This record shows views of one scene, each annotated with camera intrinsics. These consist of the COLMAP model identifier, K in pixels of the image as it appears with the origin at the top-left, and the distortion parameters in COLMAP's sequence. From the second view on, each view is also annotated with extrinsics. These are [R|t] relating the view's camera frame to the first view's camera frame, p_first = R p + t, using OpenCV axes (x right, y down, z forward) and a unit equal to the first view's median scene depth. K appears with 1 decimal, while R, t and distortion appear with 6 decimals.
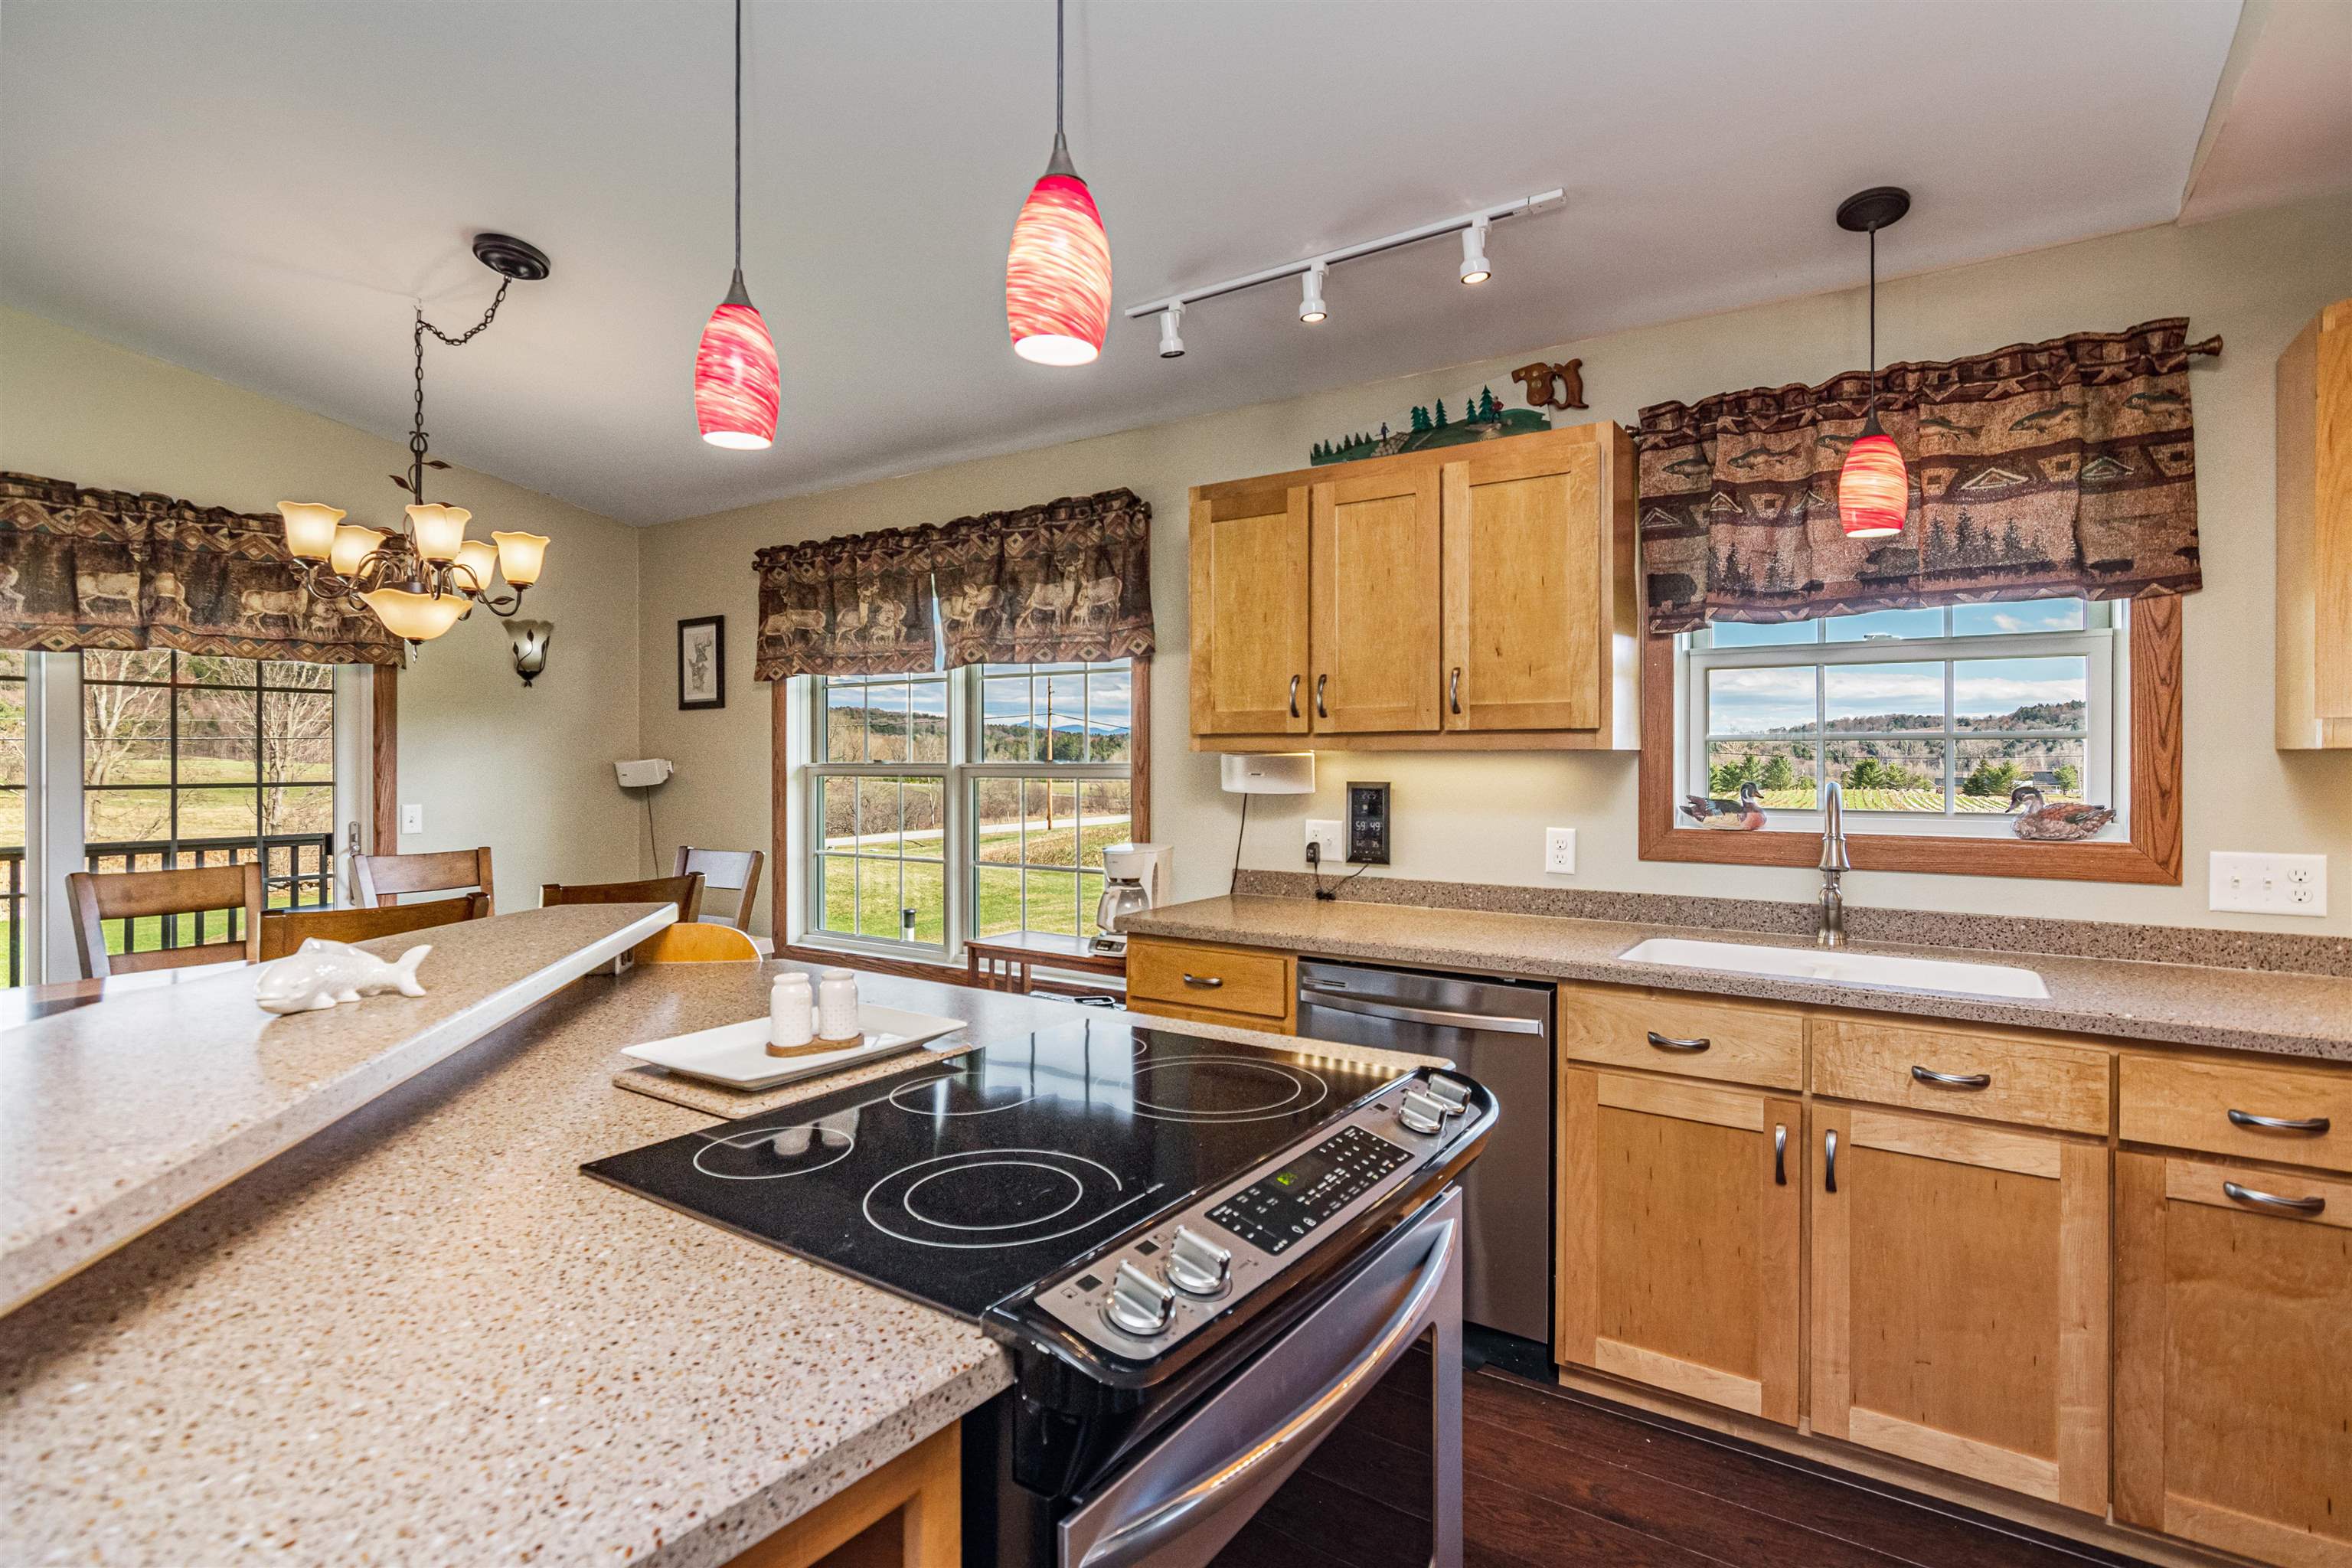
lens RADIAL K [[1140.7, 0, 1172.7], [0, 1140.7, 762.7], [0, 0, 1]] dist [-0.002607, 0.002994]
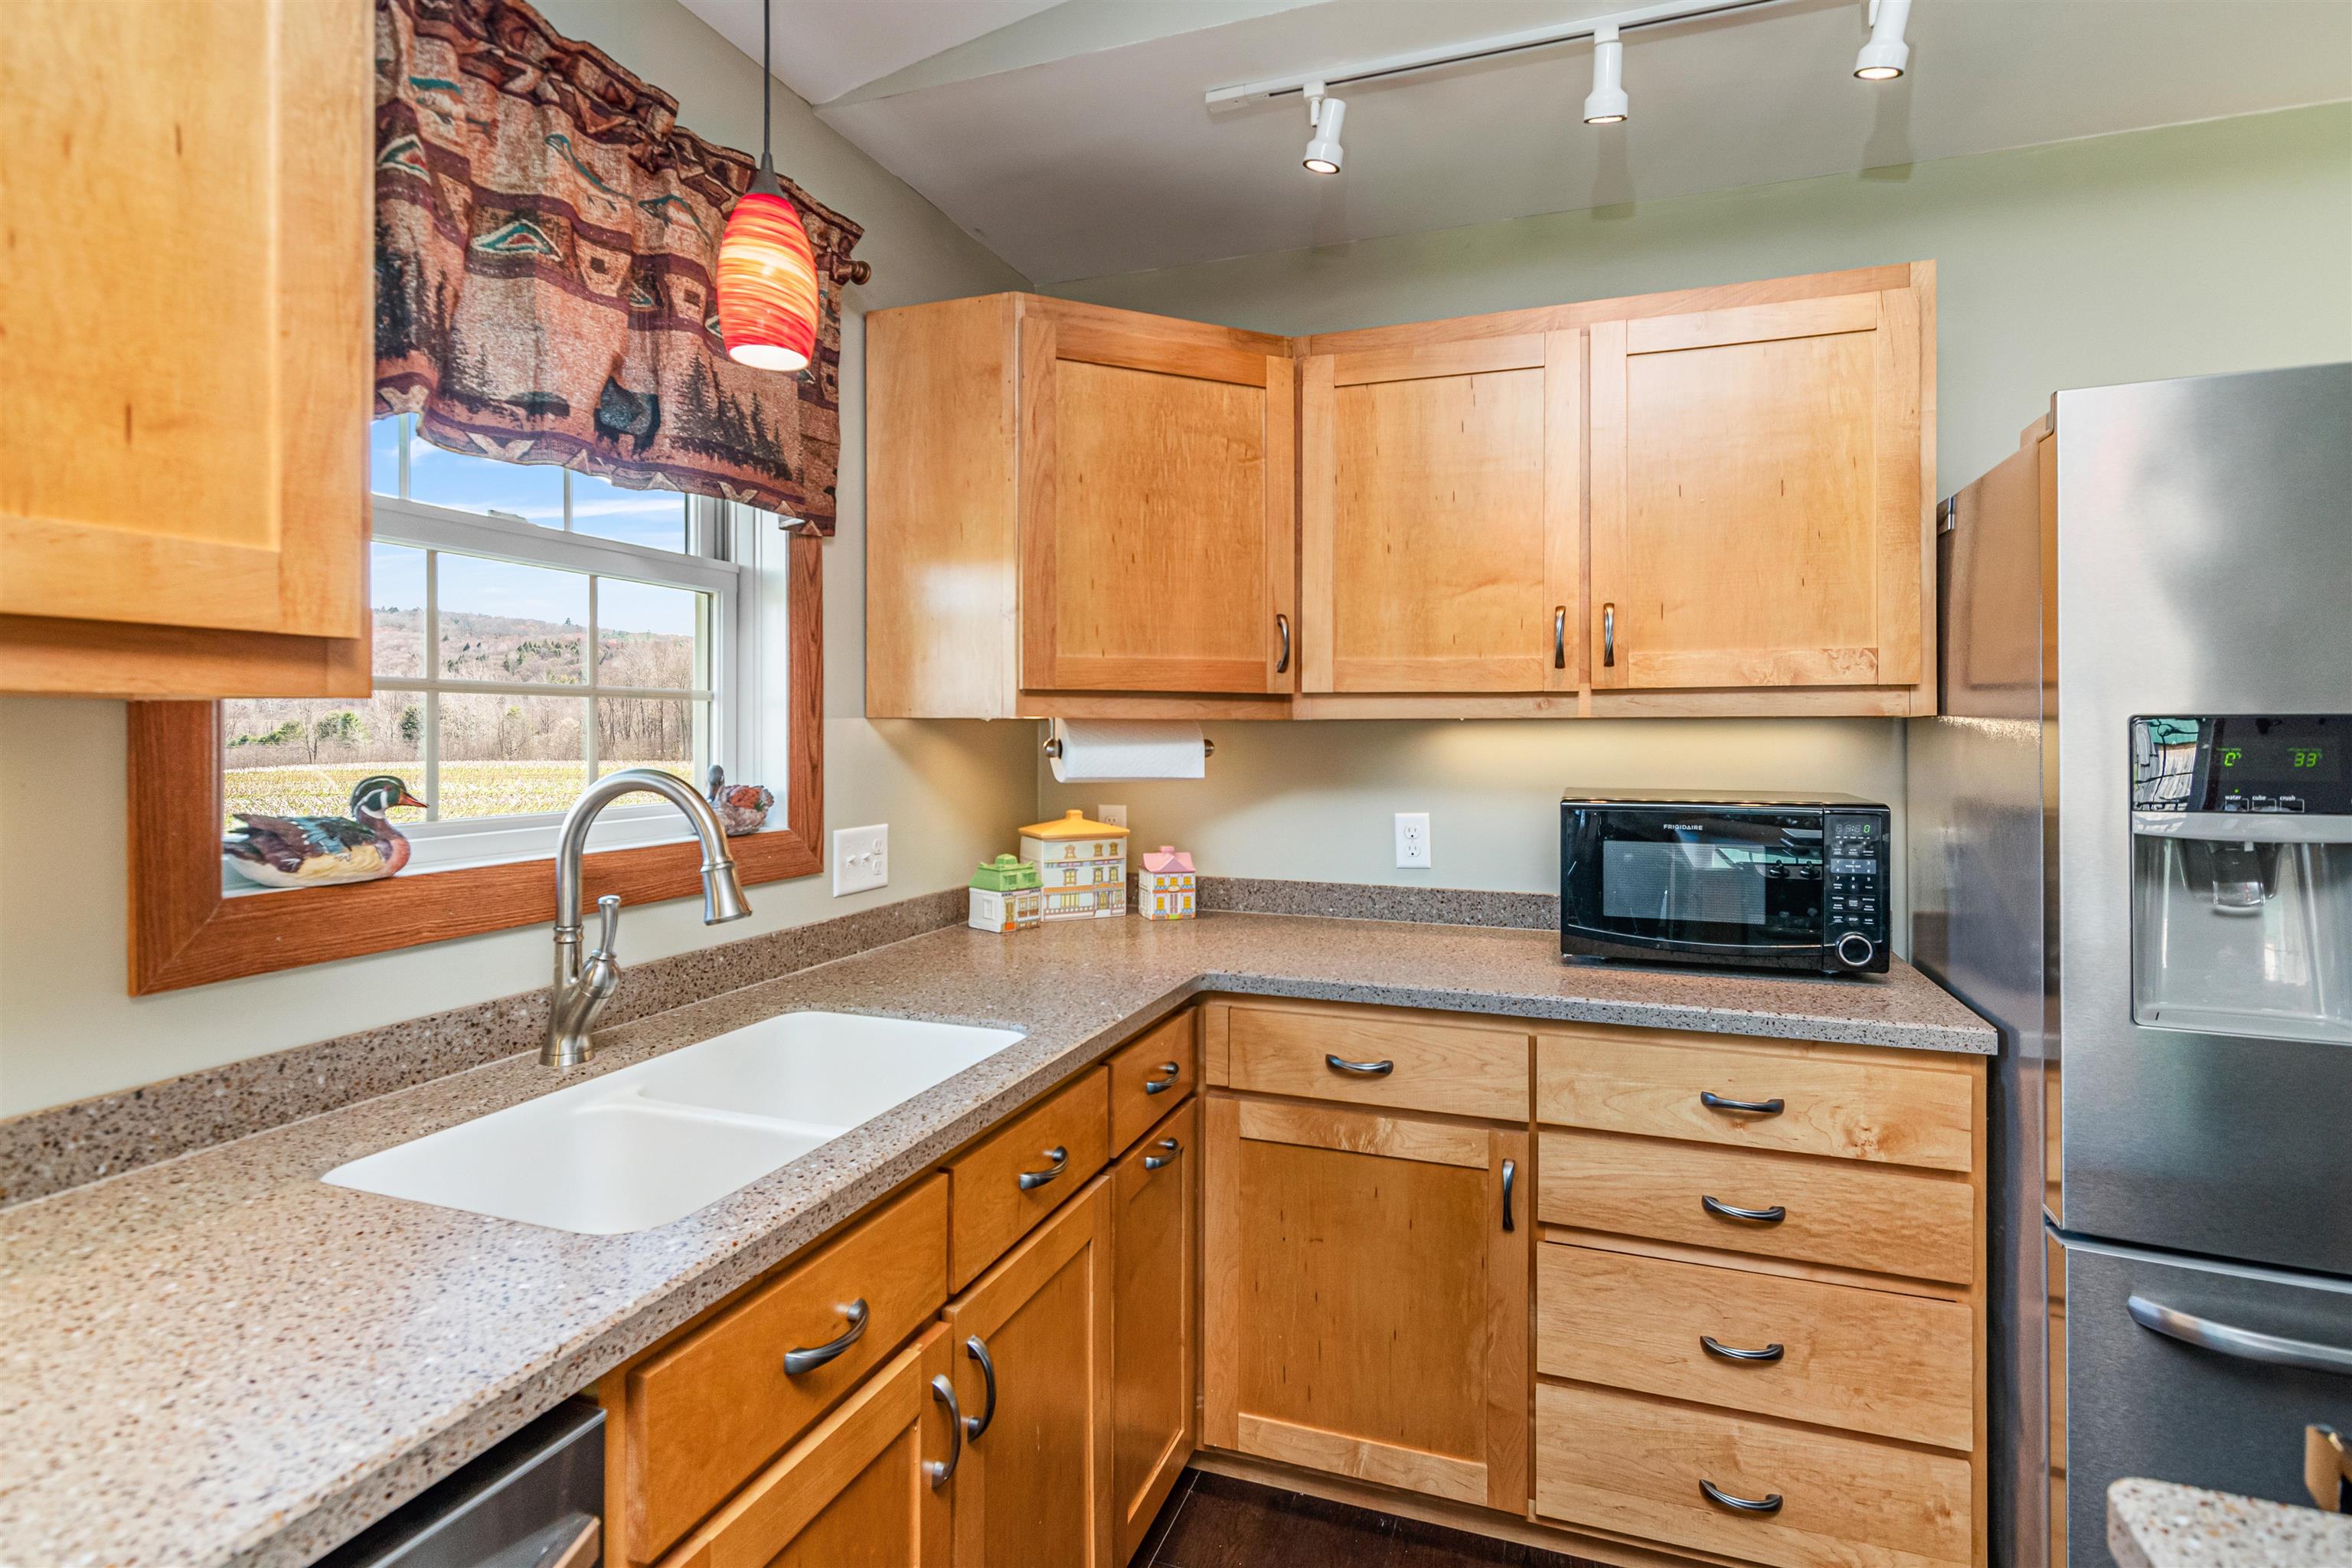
lens RADIAL K [[1175.1, 0, 1170.7], [0, 1175.1, 725.8], [0, 0, 1]] dist [-0.001531, -0.000516]
pose [[-0.239911, 0.002893, 0.970791, -0.036476], [0.001983, 0.999995, -0.002490, -0.001312], [-0.970793, 0.001328, -0.239916, 0.694381]]
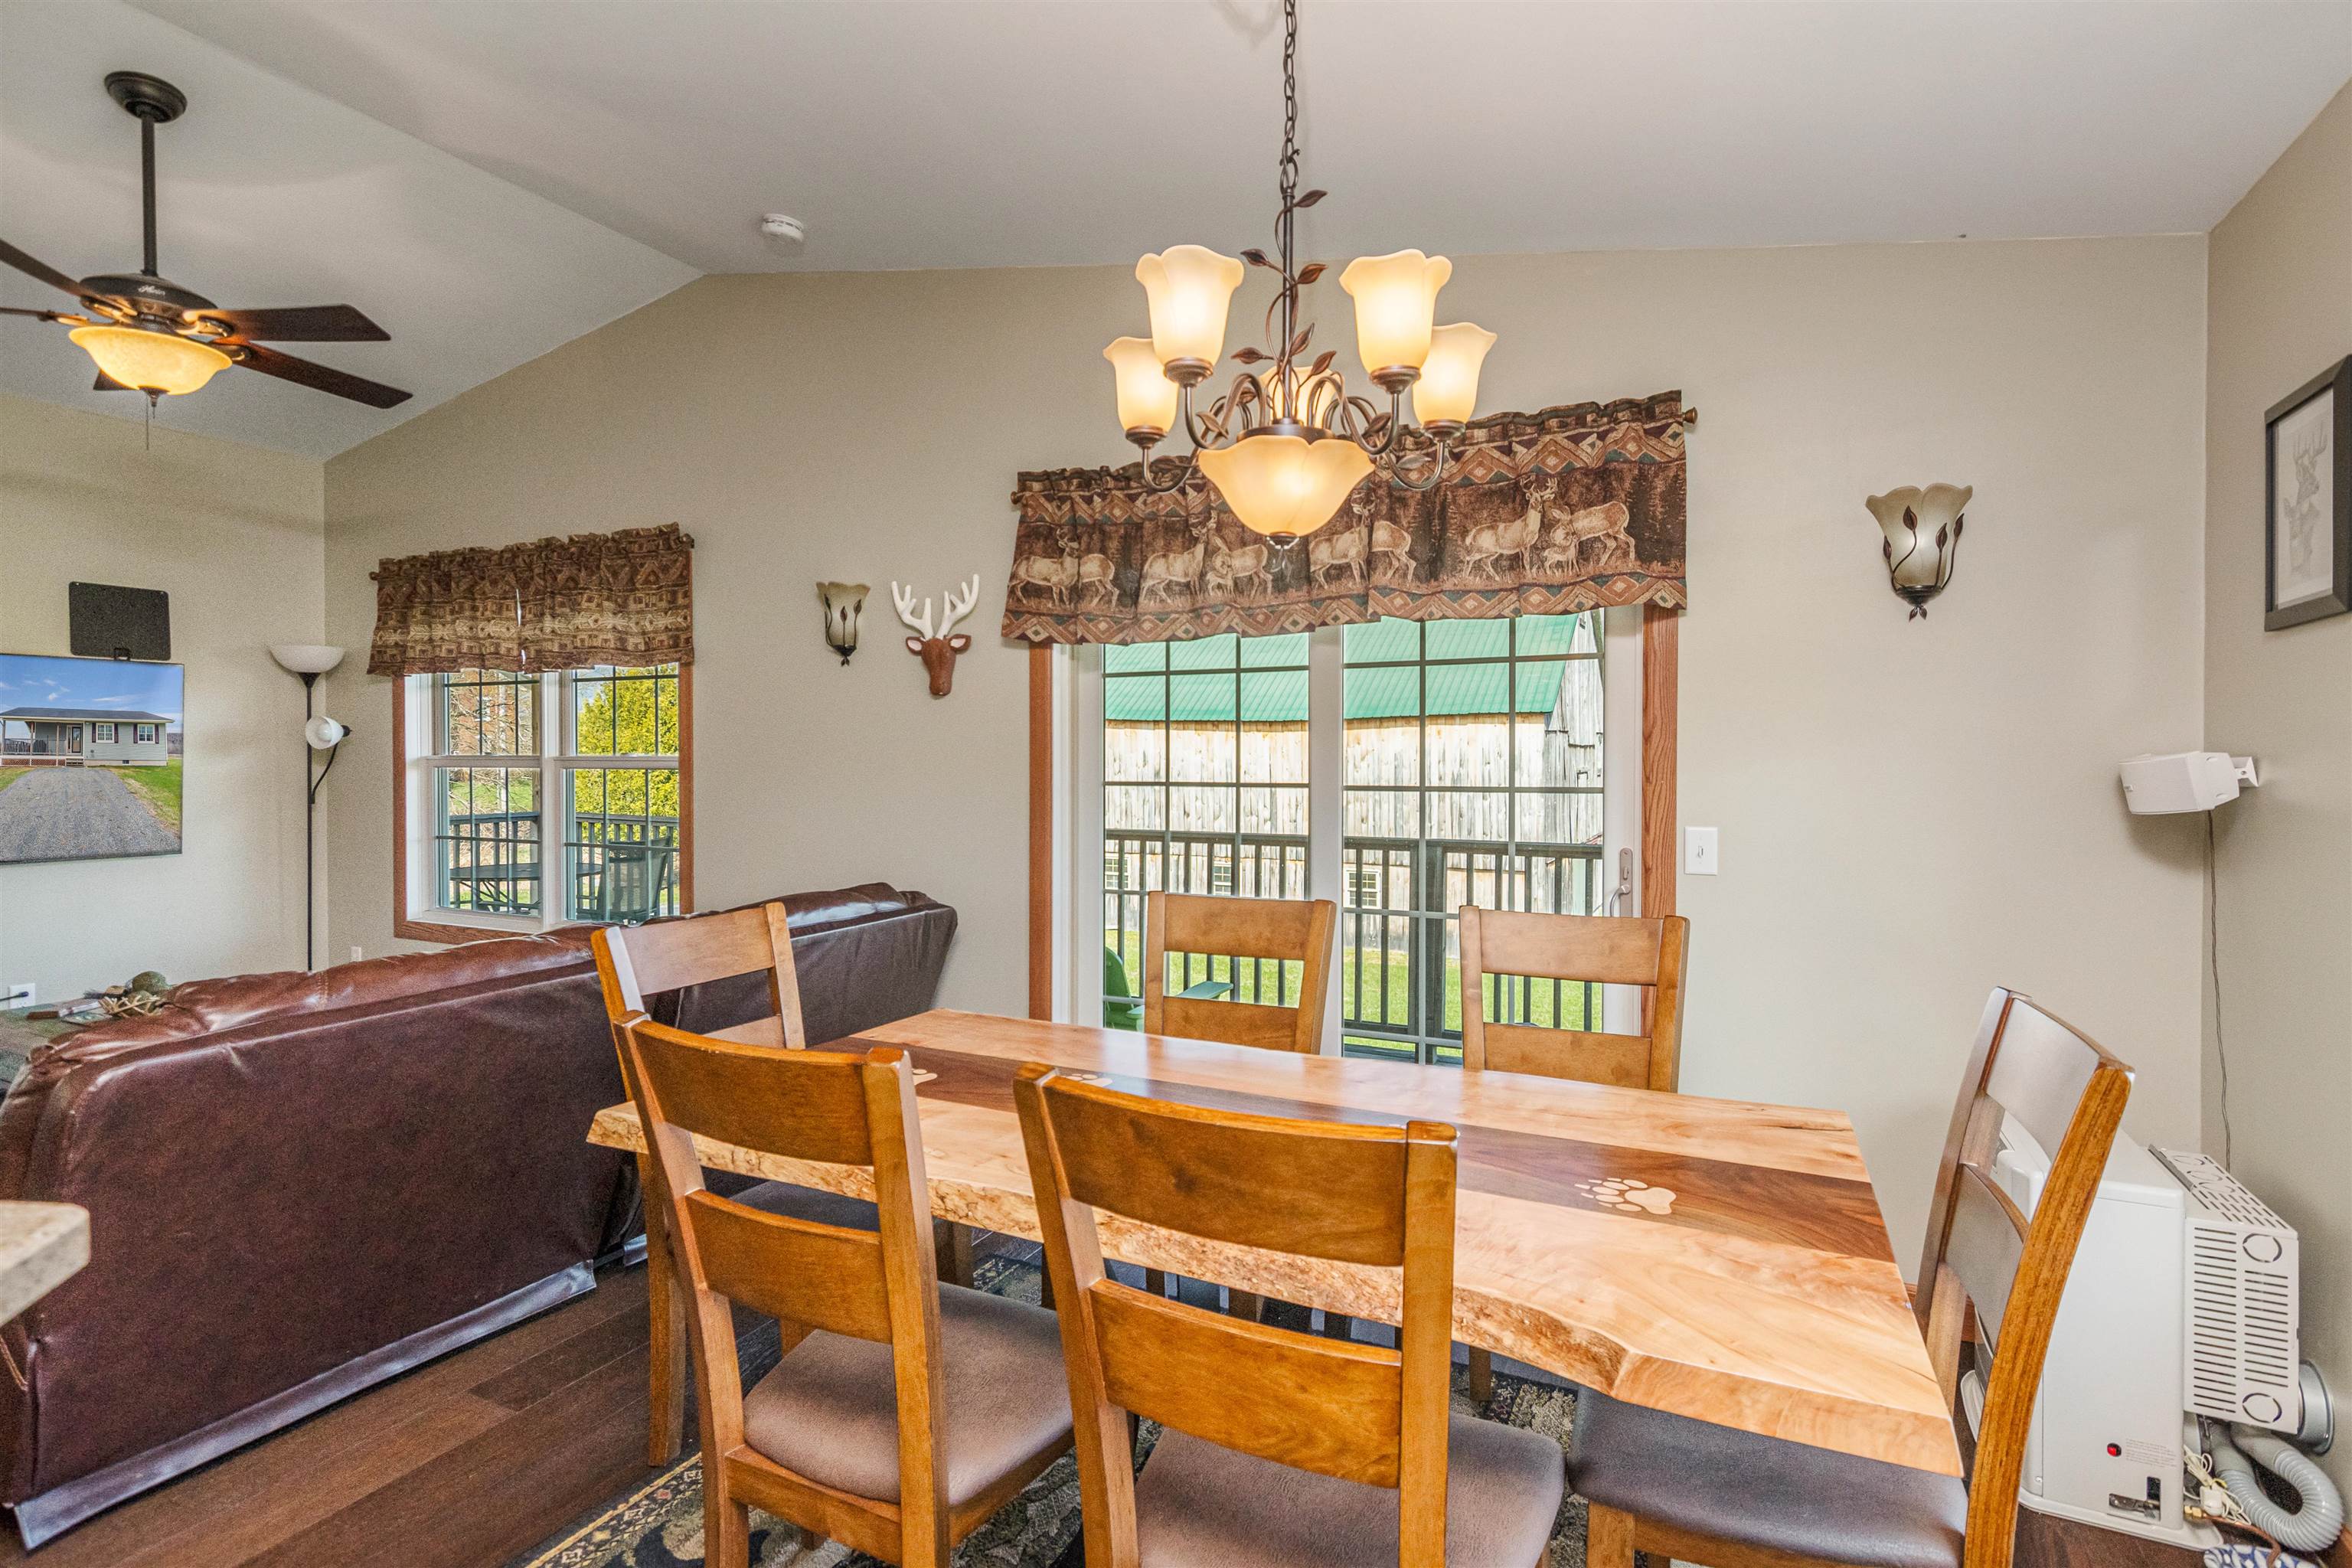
lens RADIAL K [[1149.4, 0, 1160.2], [0, 1149.4, 773.8], [0, 0, 1]] dist [0.001358, 0.000254]
pose [[0.121834, 0.015167, -0.992435, -0.120381], [-0.001945, 0.999885, 0.015042, -0.002177], [0.992549, 0.000098, 0.121850, 0.907920]]
